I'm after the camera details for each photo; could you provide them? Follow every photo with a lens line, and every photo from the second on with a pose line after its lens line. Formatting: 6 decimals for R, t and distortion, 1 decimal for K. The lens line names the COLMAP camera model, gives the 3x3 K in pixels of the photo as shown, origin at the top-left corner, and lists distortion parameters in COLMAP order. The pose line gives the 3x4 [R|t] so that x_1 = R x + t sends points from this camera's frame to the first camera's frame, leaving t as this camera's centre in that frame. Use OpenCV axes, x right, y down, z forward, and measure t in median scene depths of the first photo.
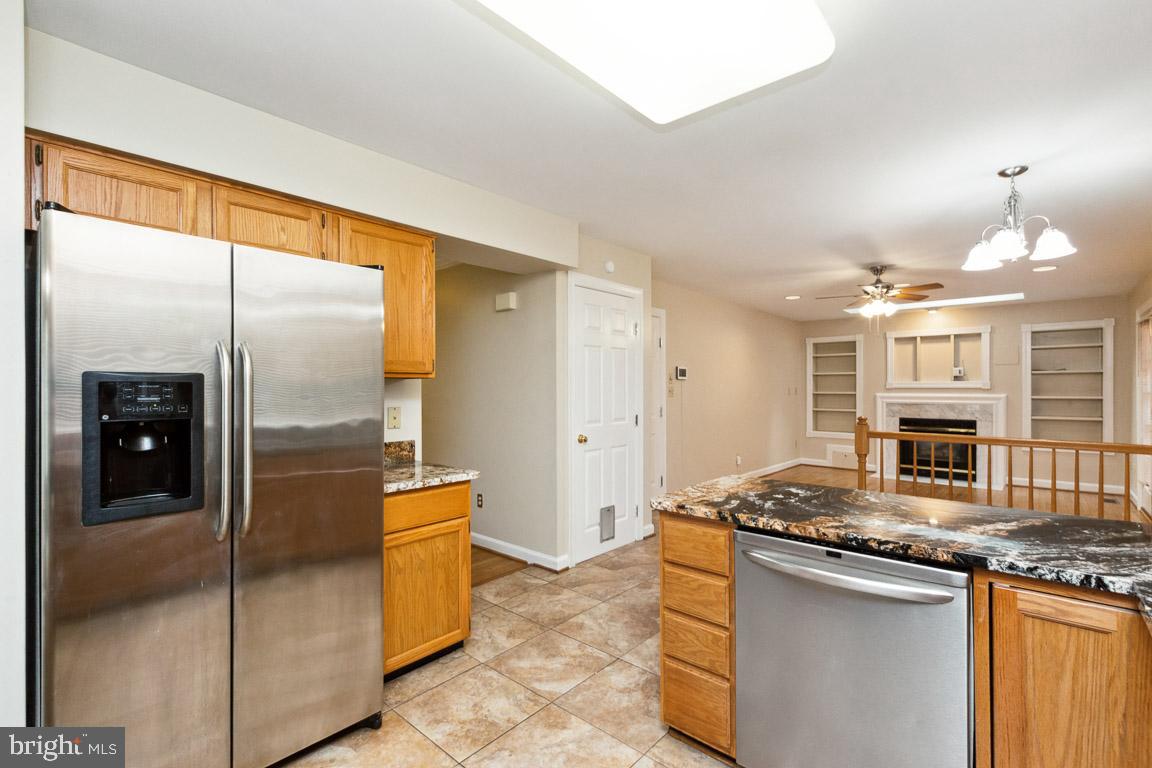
lens RADIAL K [[519.1, 0, 575.8], [0, 519.1, 387.3], [0, 0, 1]] dist [0.008892, 0.000104]
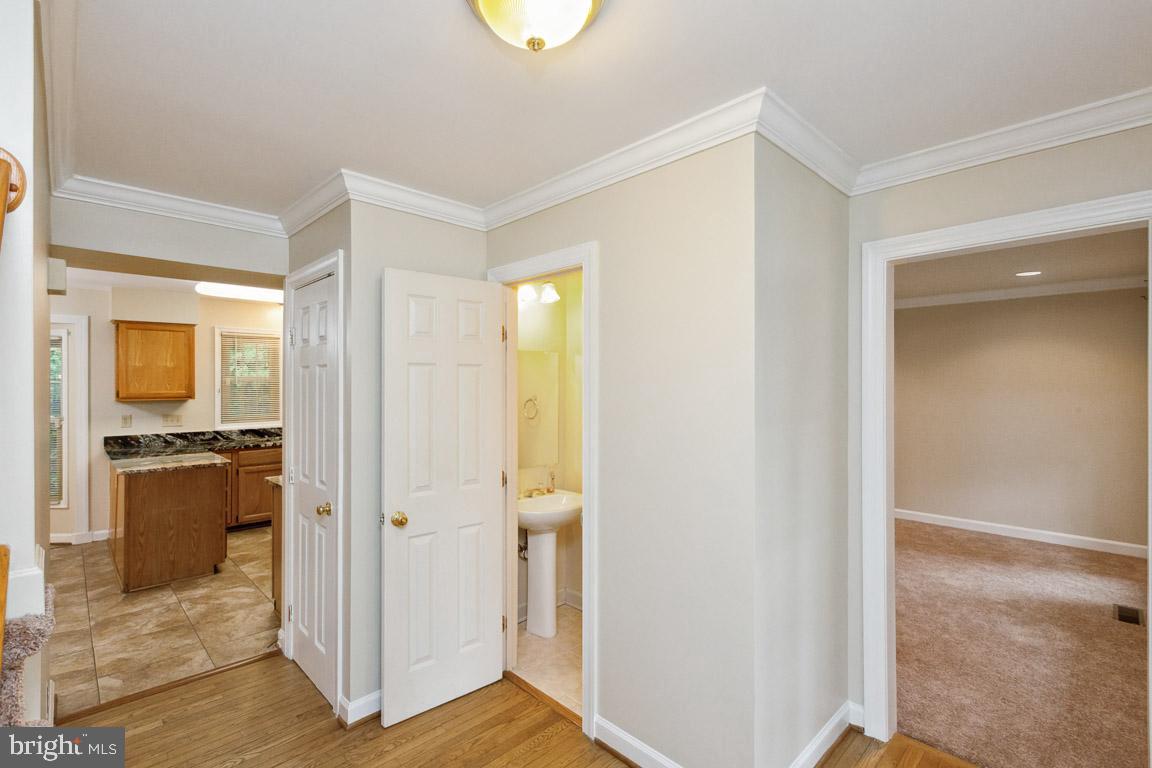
lens RADIAL K [[519.1, 0, 576.0], [0, 519.1, 377.8], [0, 0, 1]] dist [0.008892, 0.000104]
pose [[-0.998017, 0.001481, 0.062926, -0.422666], [0.000788, 0.999939, -0.011035, -0.033390], [-0.062939, -0.010963, -0.997957, 0.903703]]
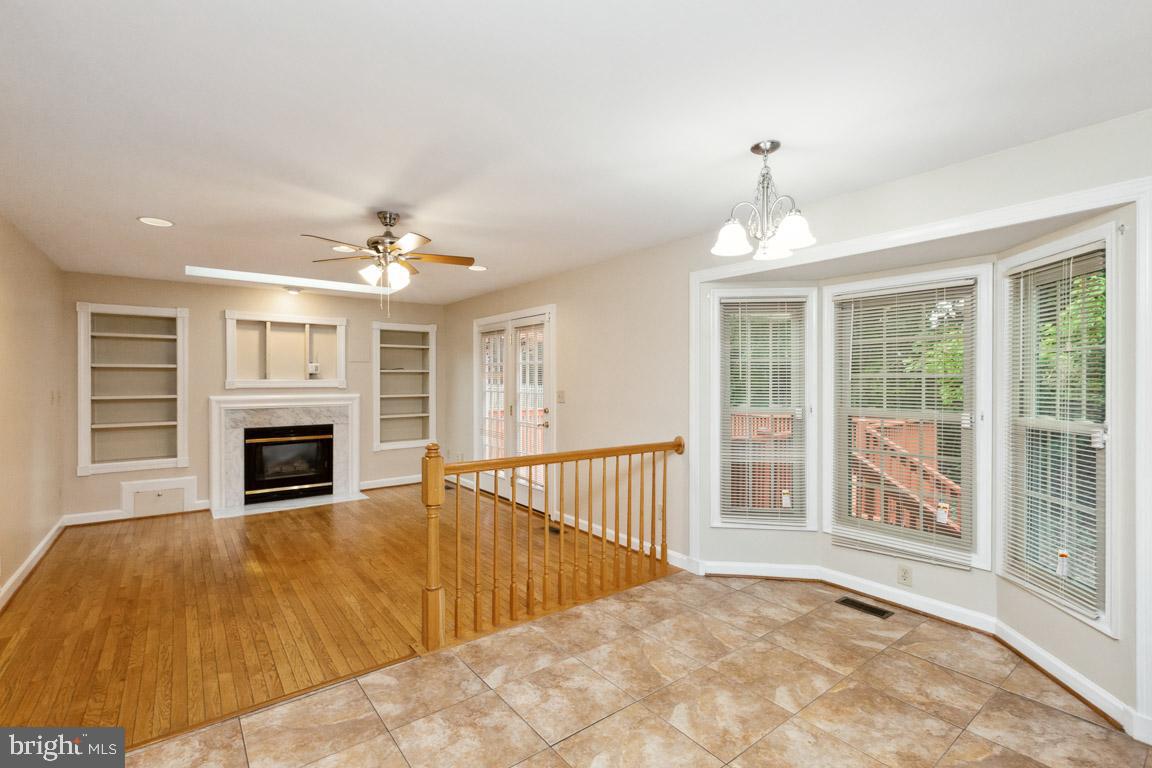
lens RADIAL K [[519.1, 0, 568.4], [0, 519.1, 376.6], [0, 0, 1]] dist [0.008892, 0.000104]
pose [[0.184579, 0.004979, 0.982805, -0.021670], [-0.001642, 0.999987, -0.004757, -0.014120], [-0.982816, -0.000736, 0.184585, 0.467741]]
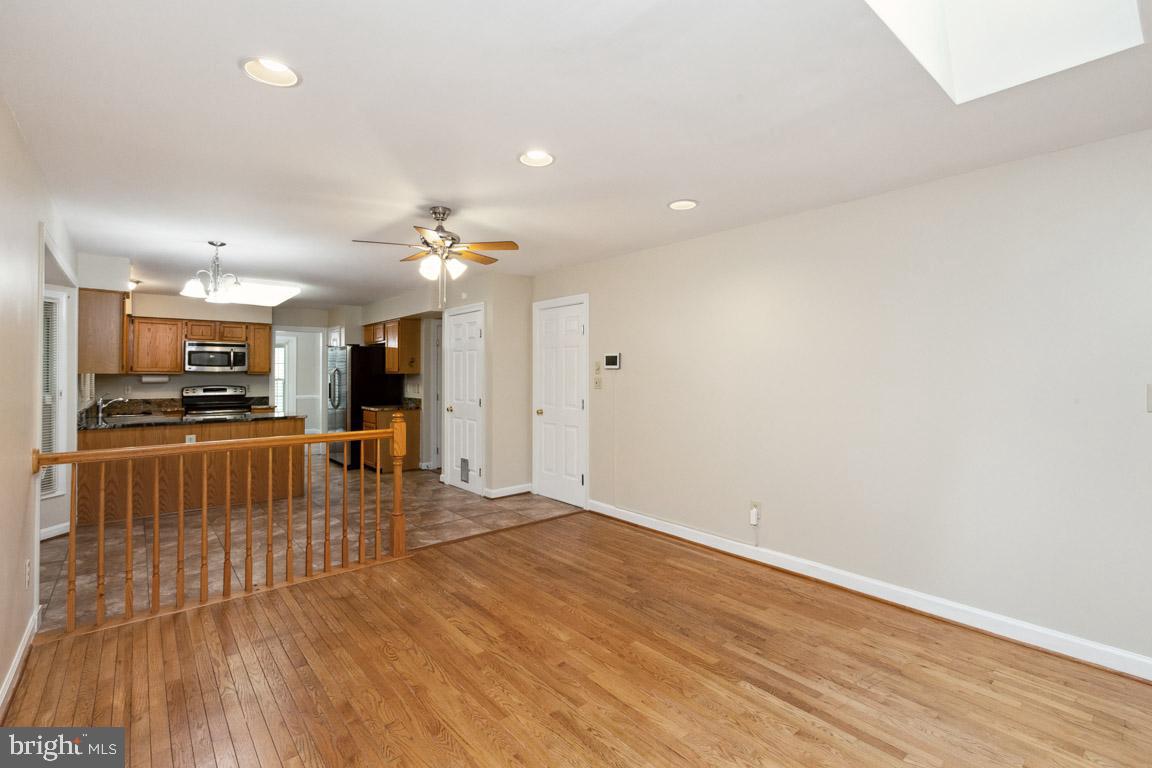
lens RADIAL K [[519.1, 0, 565.8], [0, 519.1, 366.5], [0, 0, 1]] dist [0.008892, 0.000104]
pose [[-0.145233, -0.014088, -0.989297, 0.901514], [0.001714, 0.999894, -0.014491, -0.005735], [0.989396, -0.003800, -0.145193, 0.913861]]
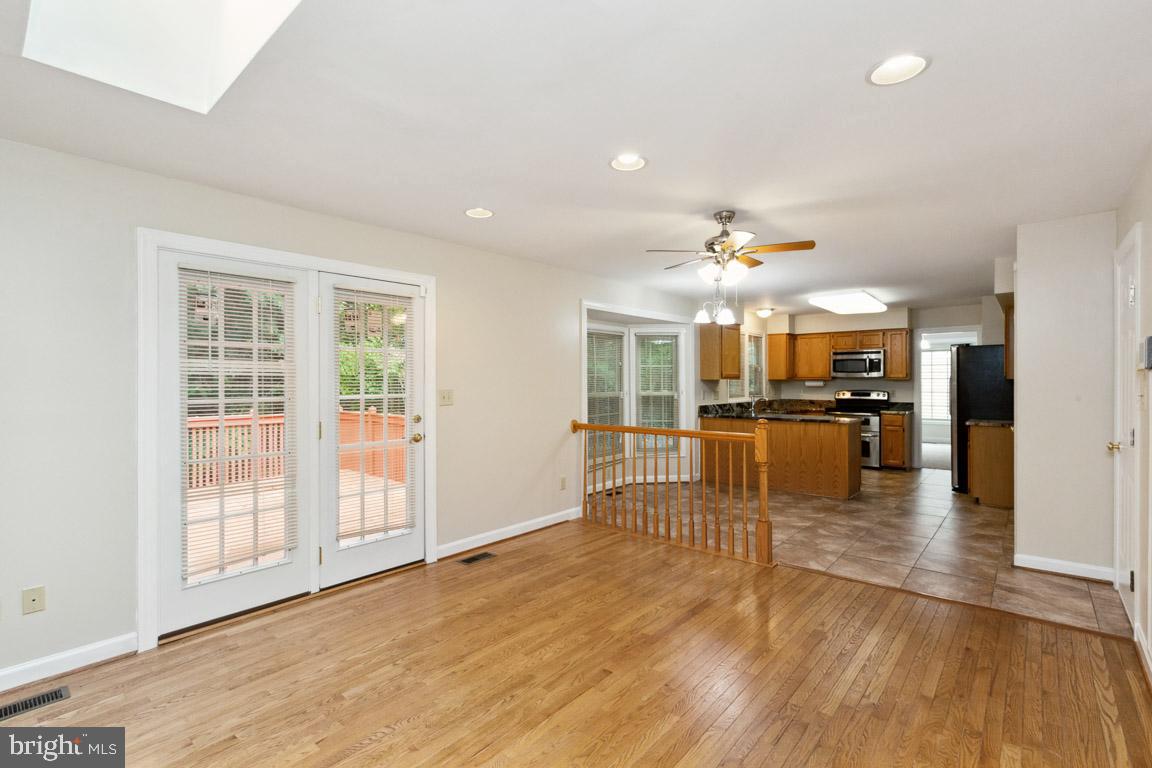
lens RADIAL K [[519.1, 0, 588.3], [0, 519.1, 385.2], [0, 0, 1]] dist [0.008892, 0.000104]
pose [[-0.999516, 0.005830, -0.030548, 0.569311], [0.005616, 0.999959, 0.007096, -0.005897], [0.030588, 0.006921, -0.999508, 1.213325]]
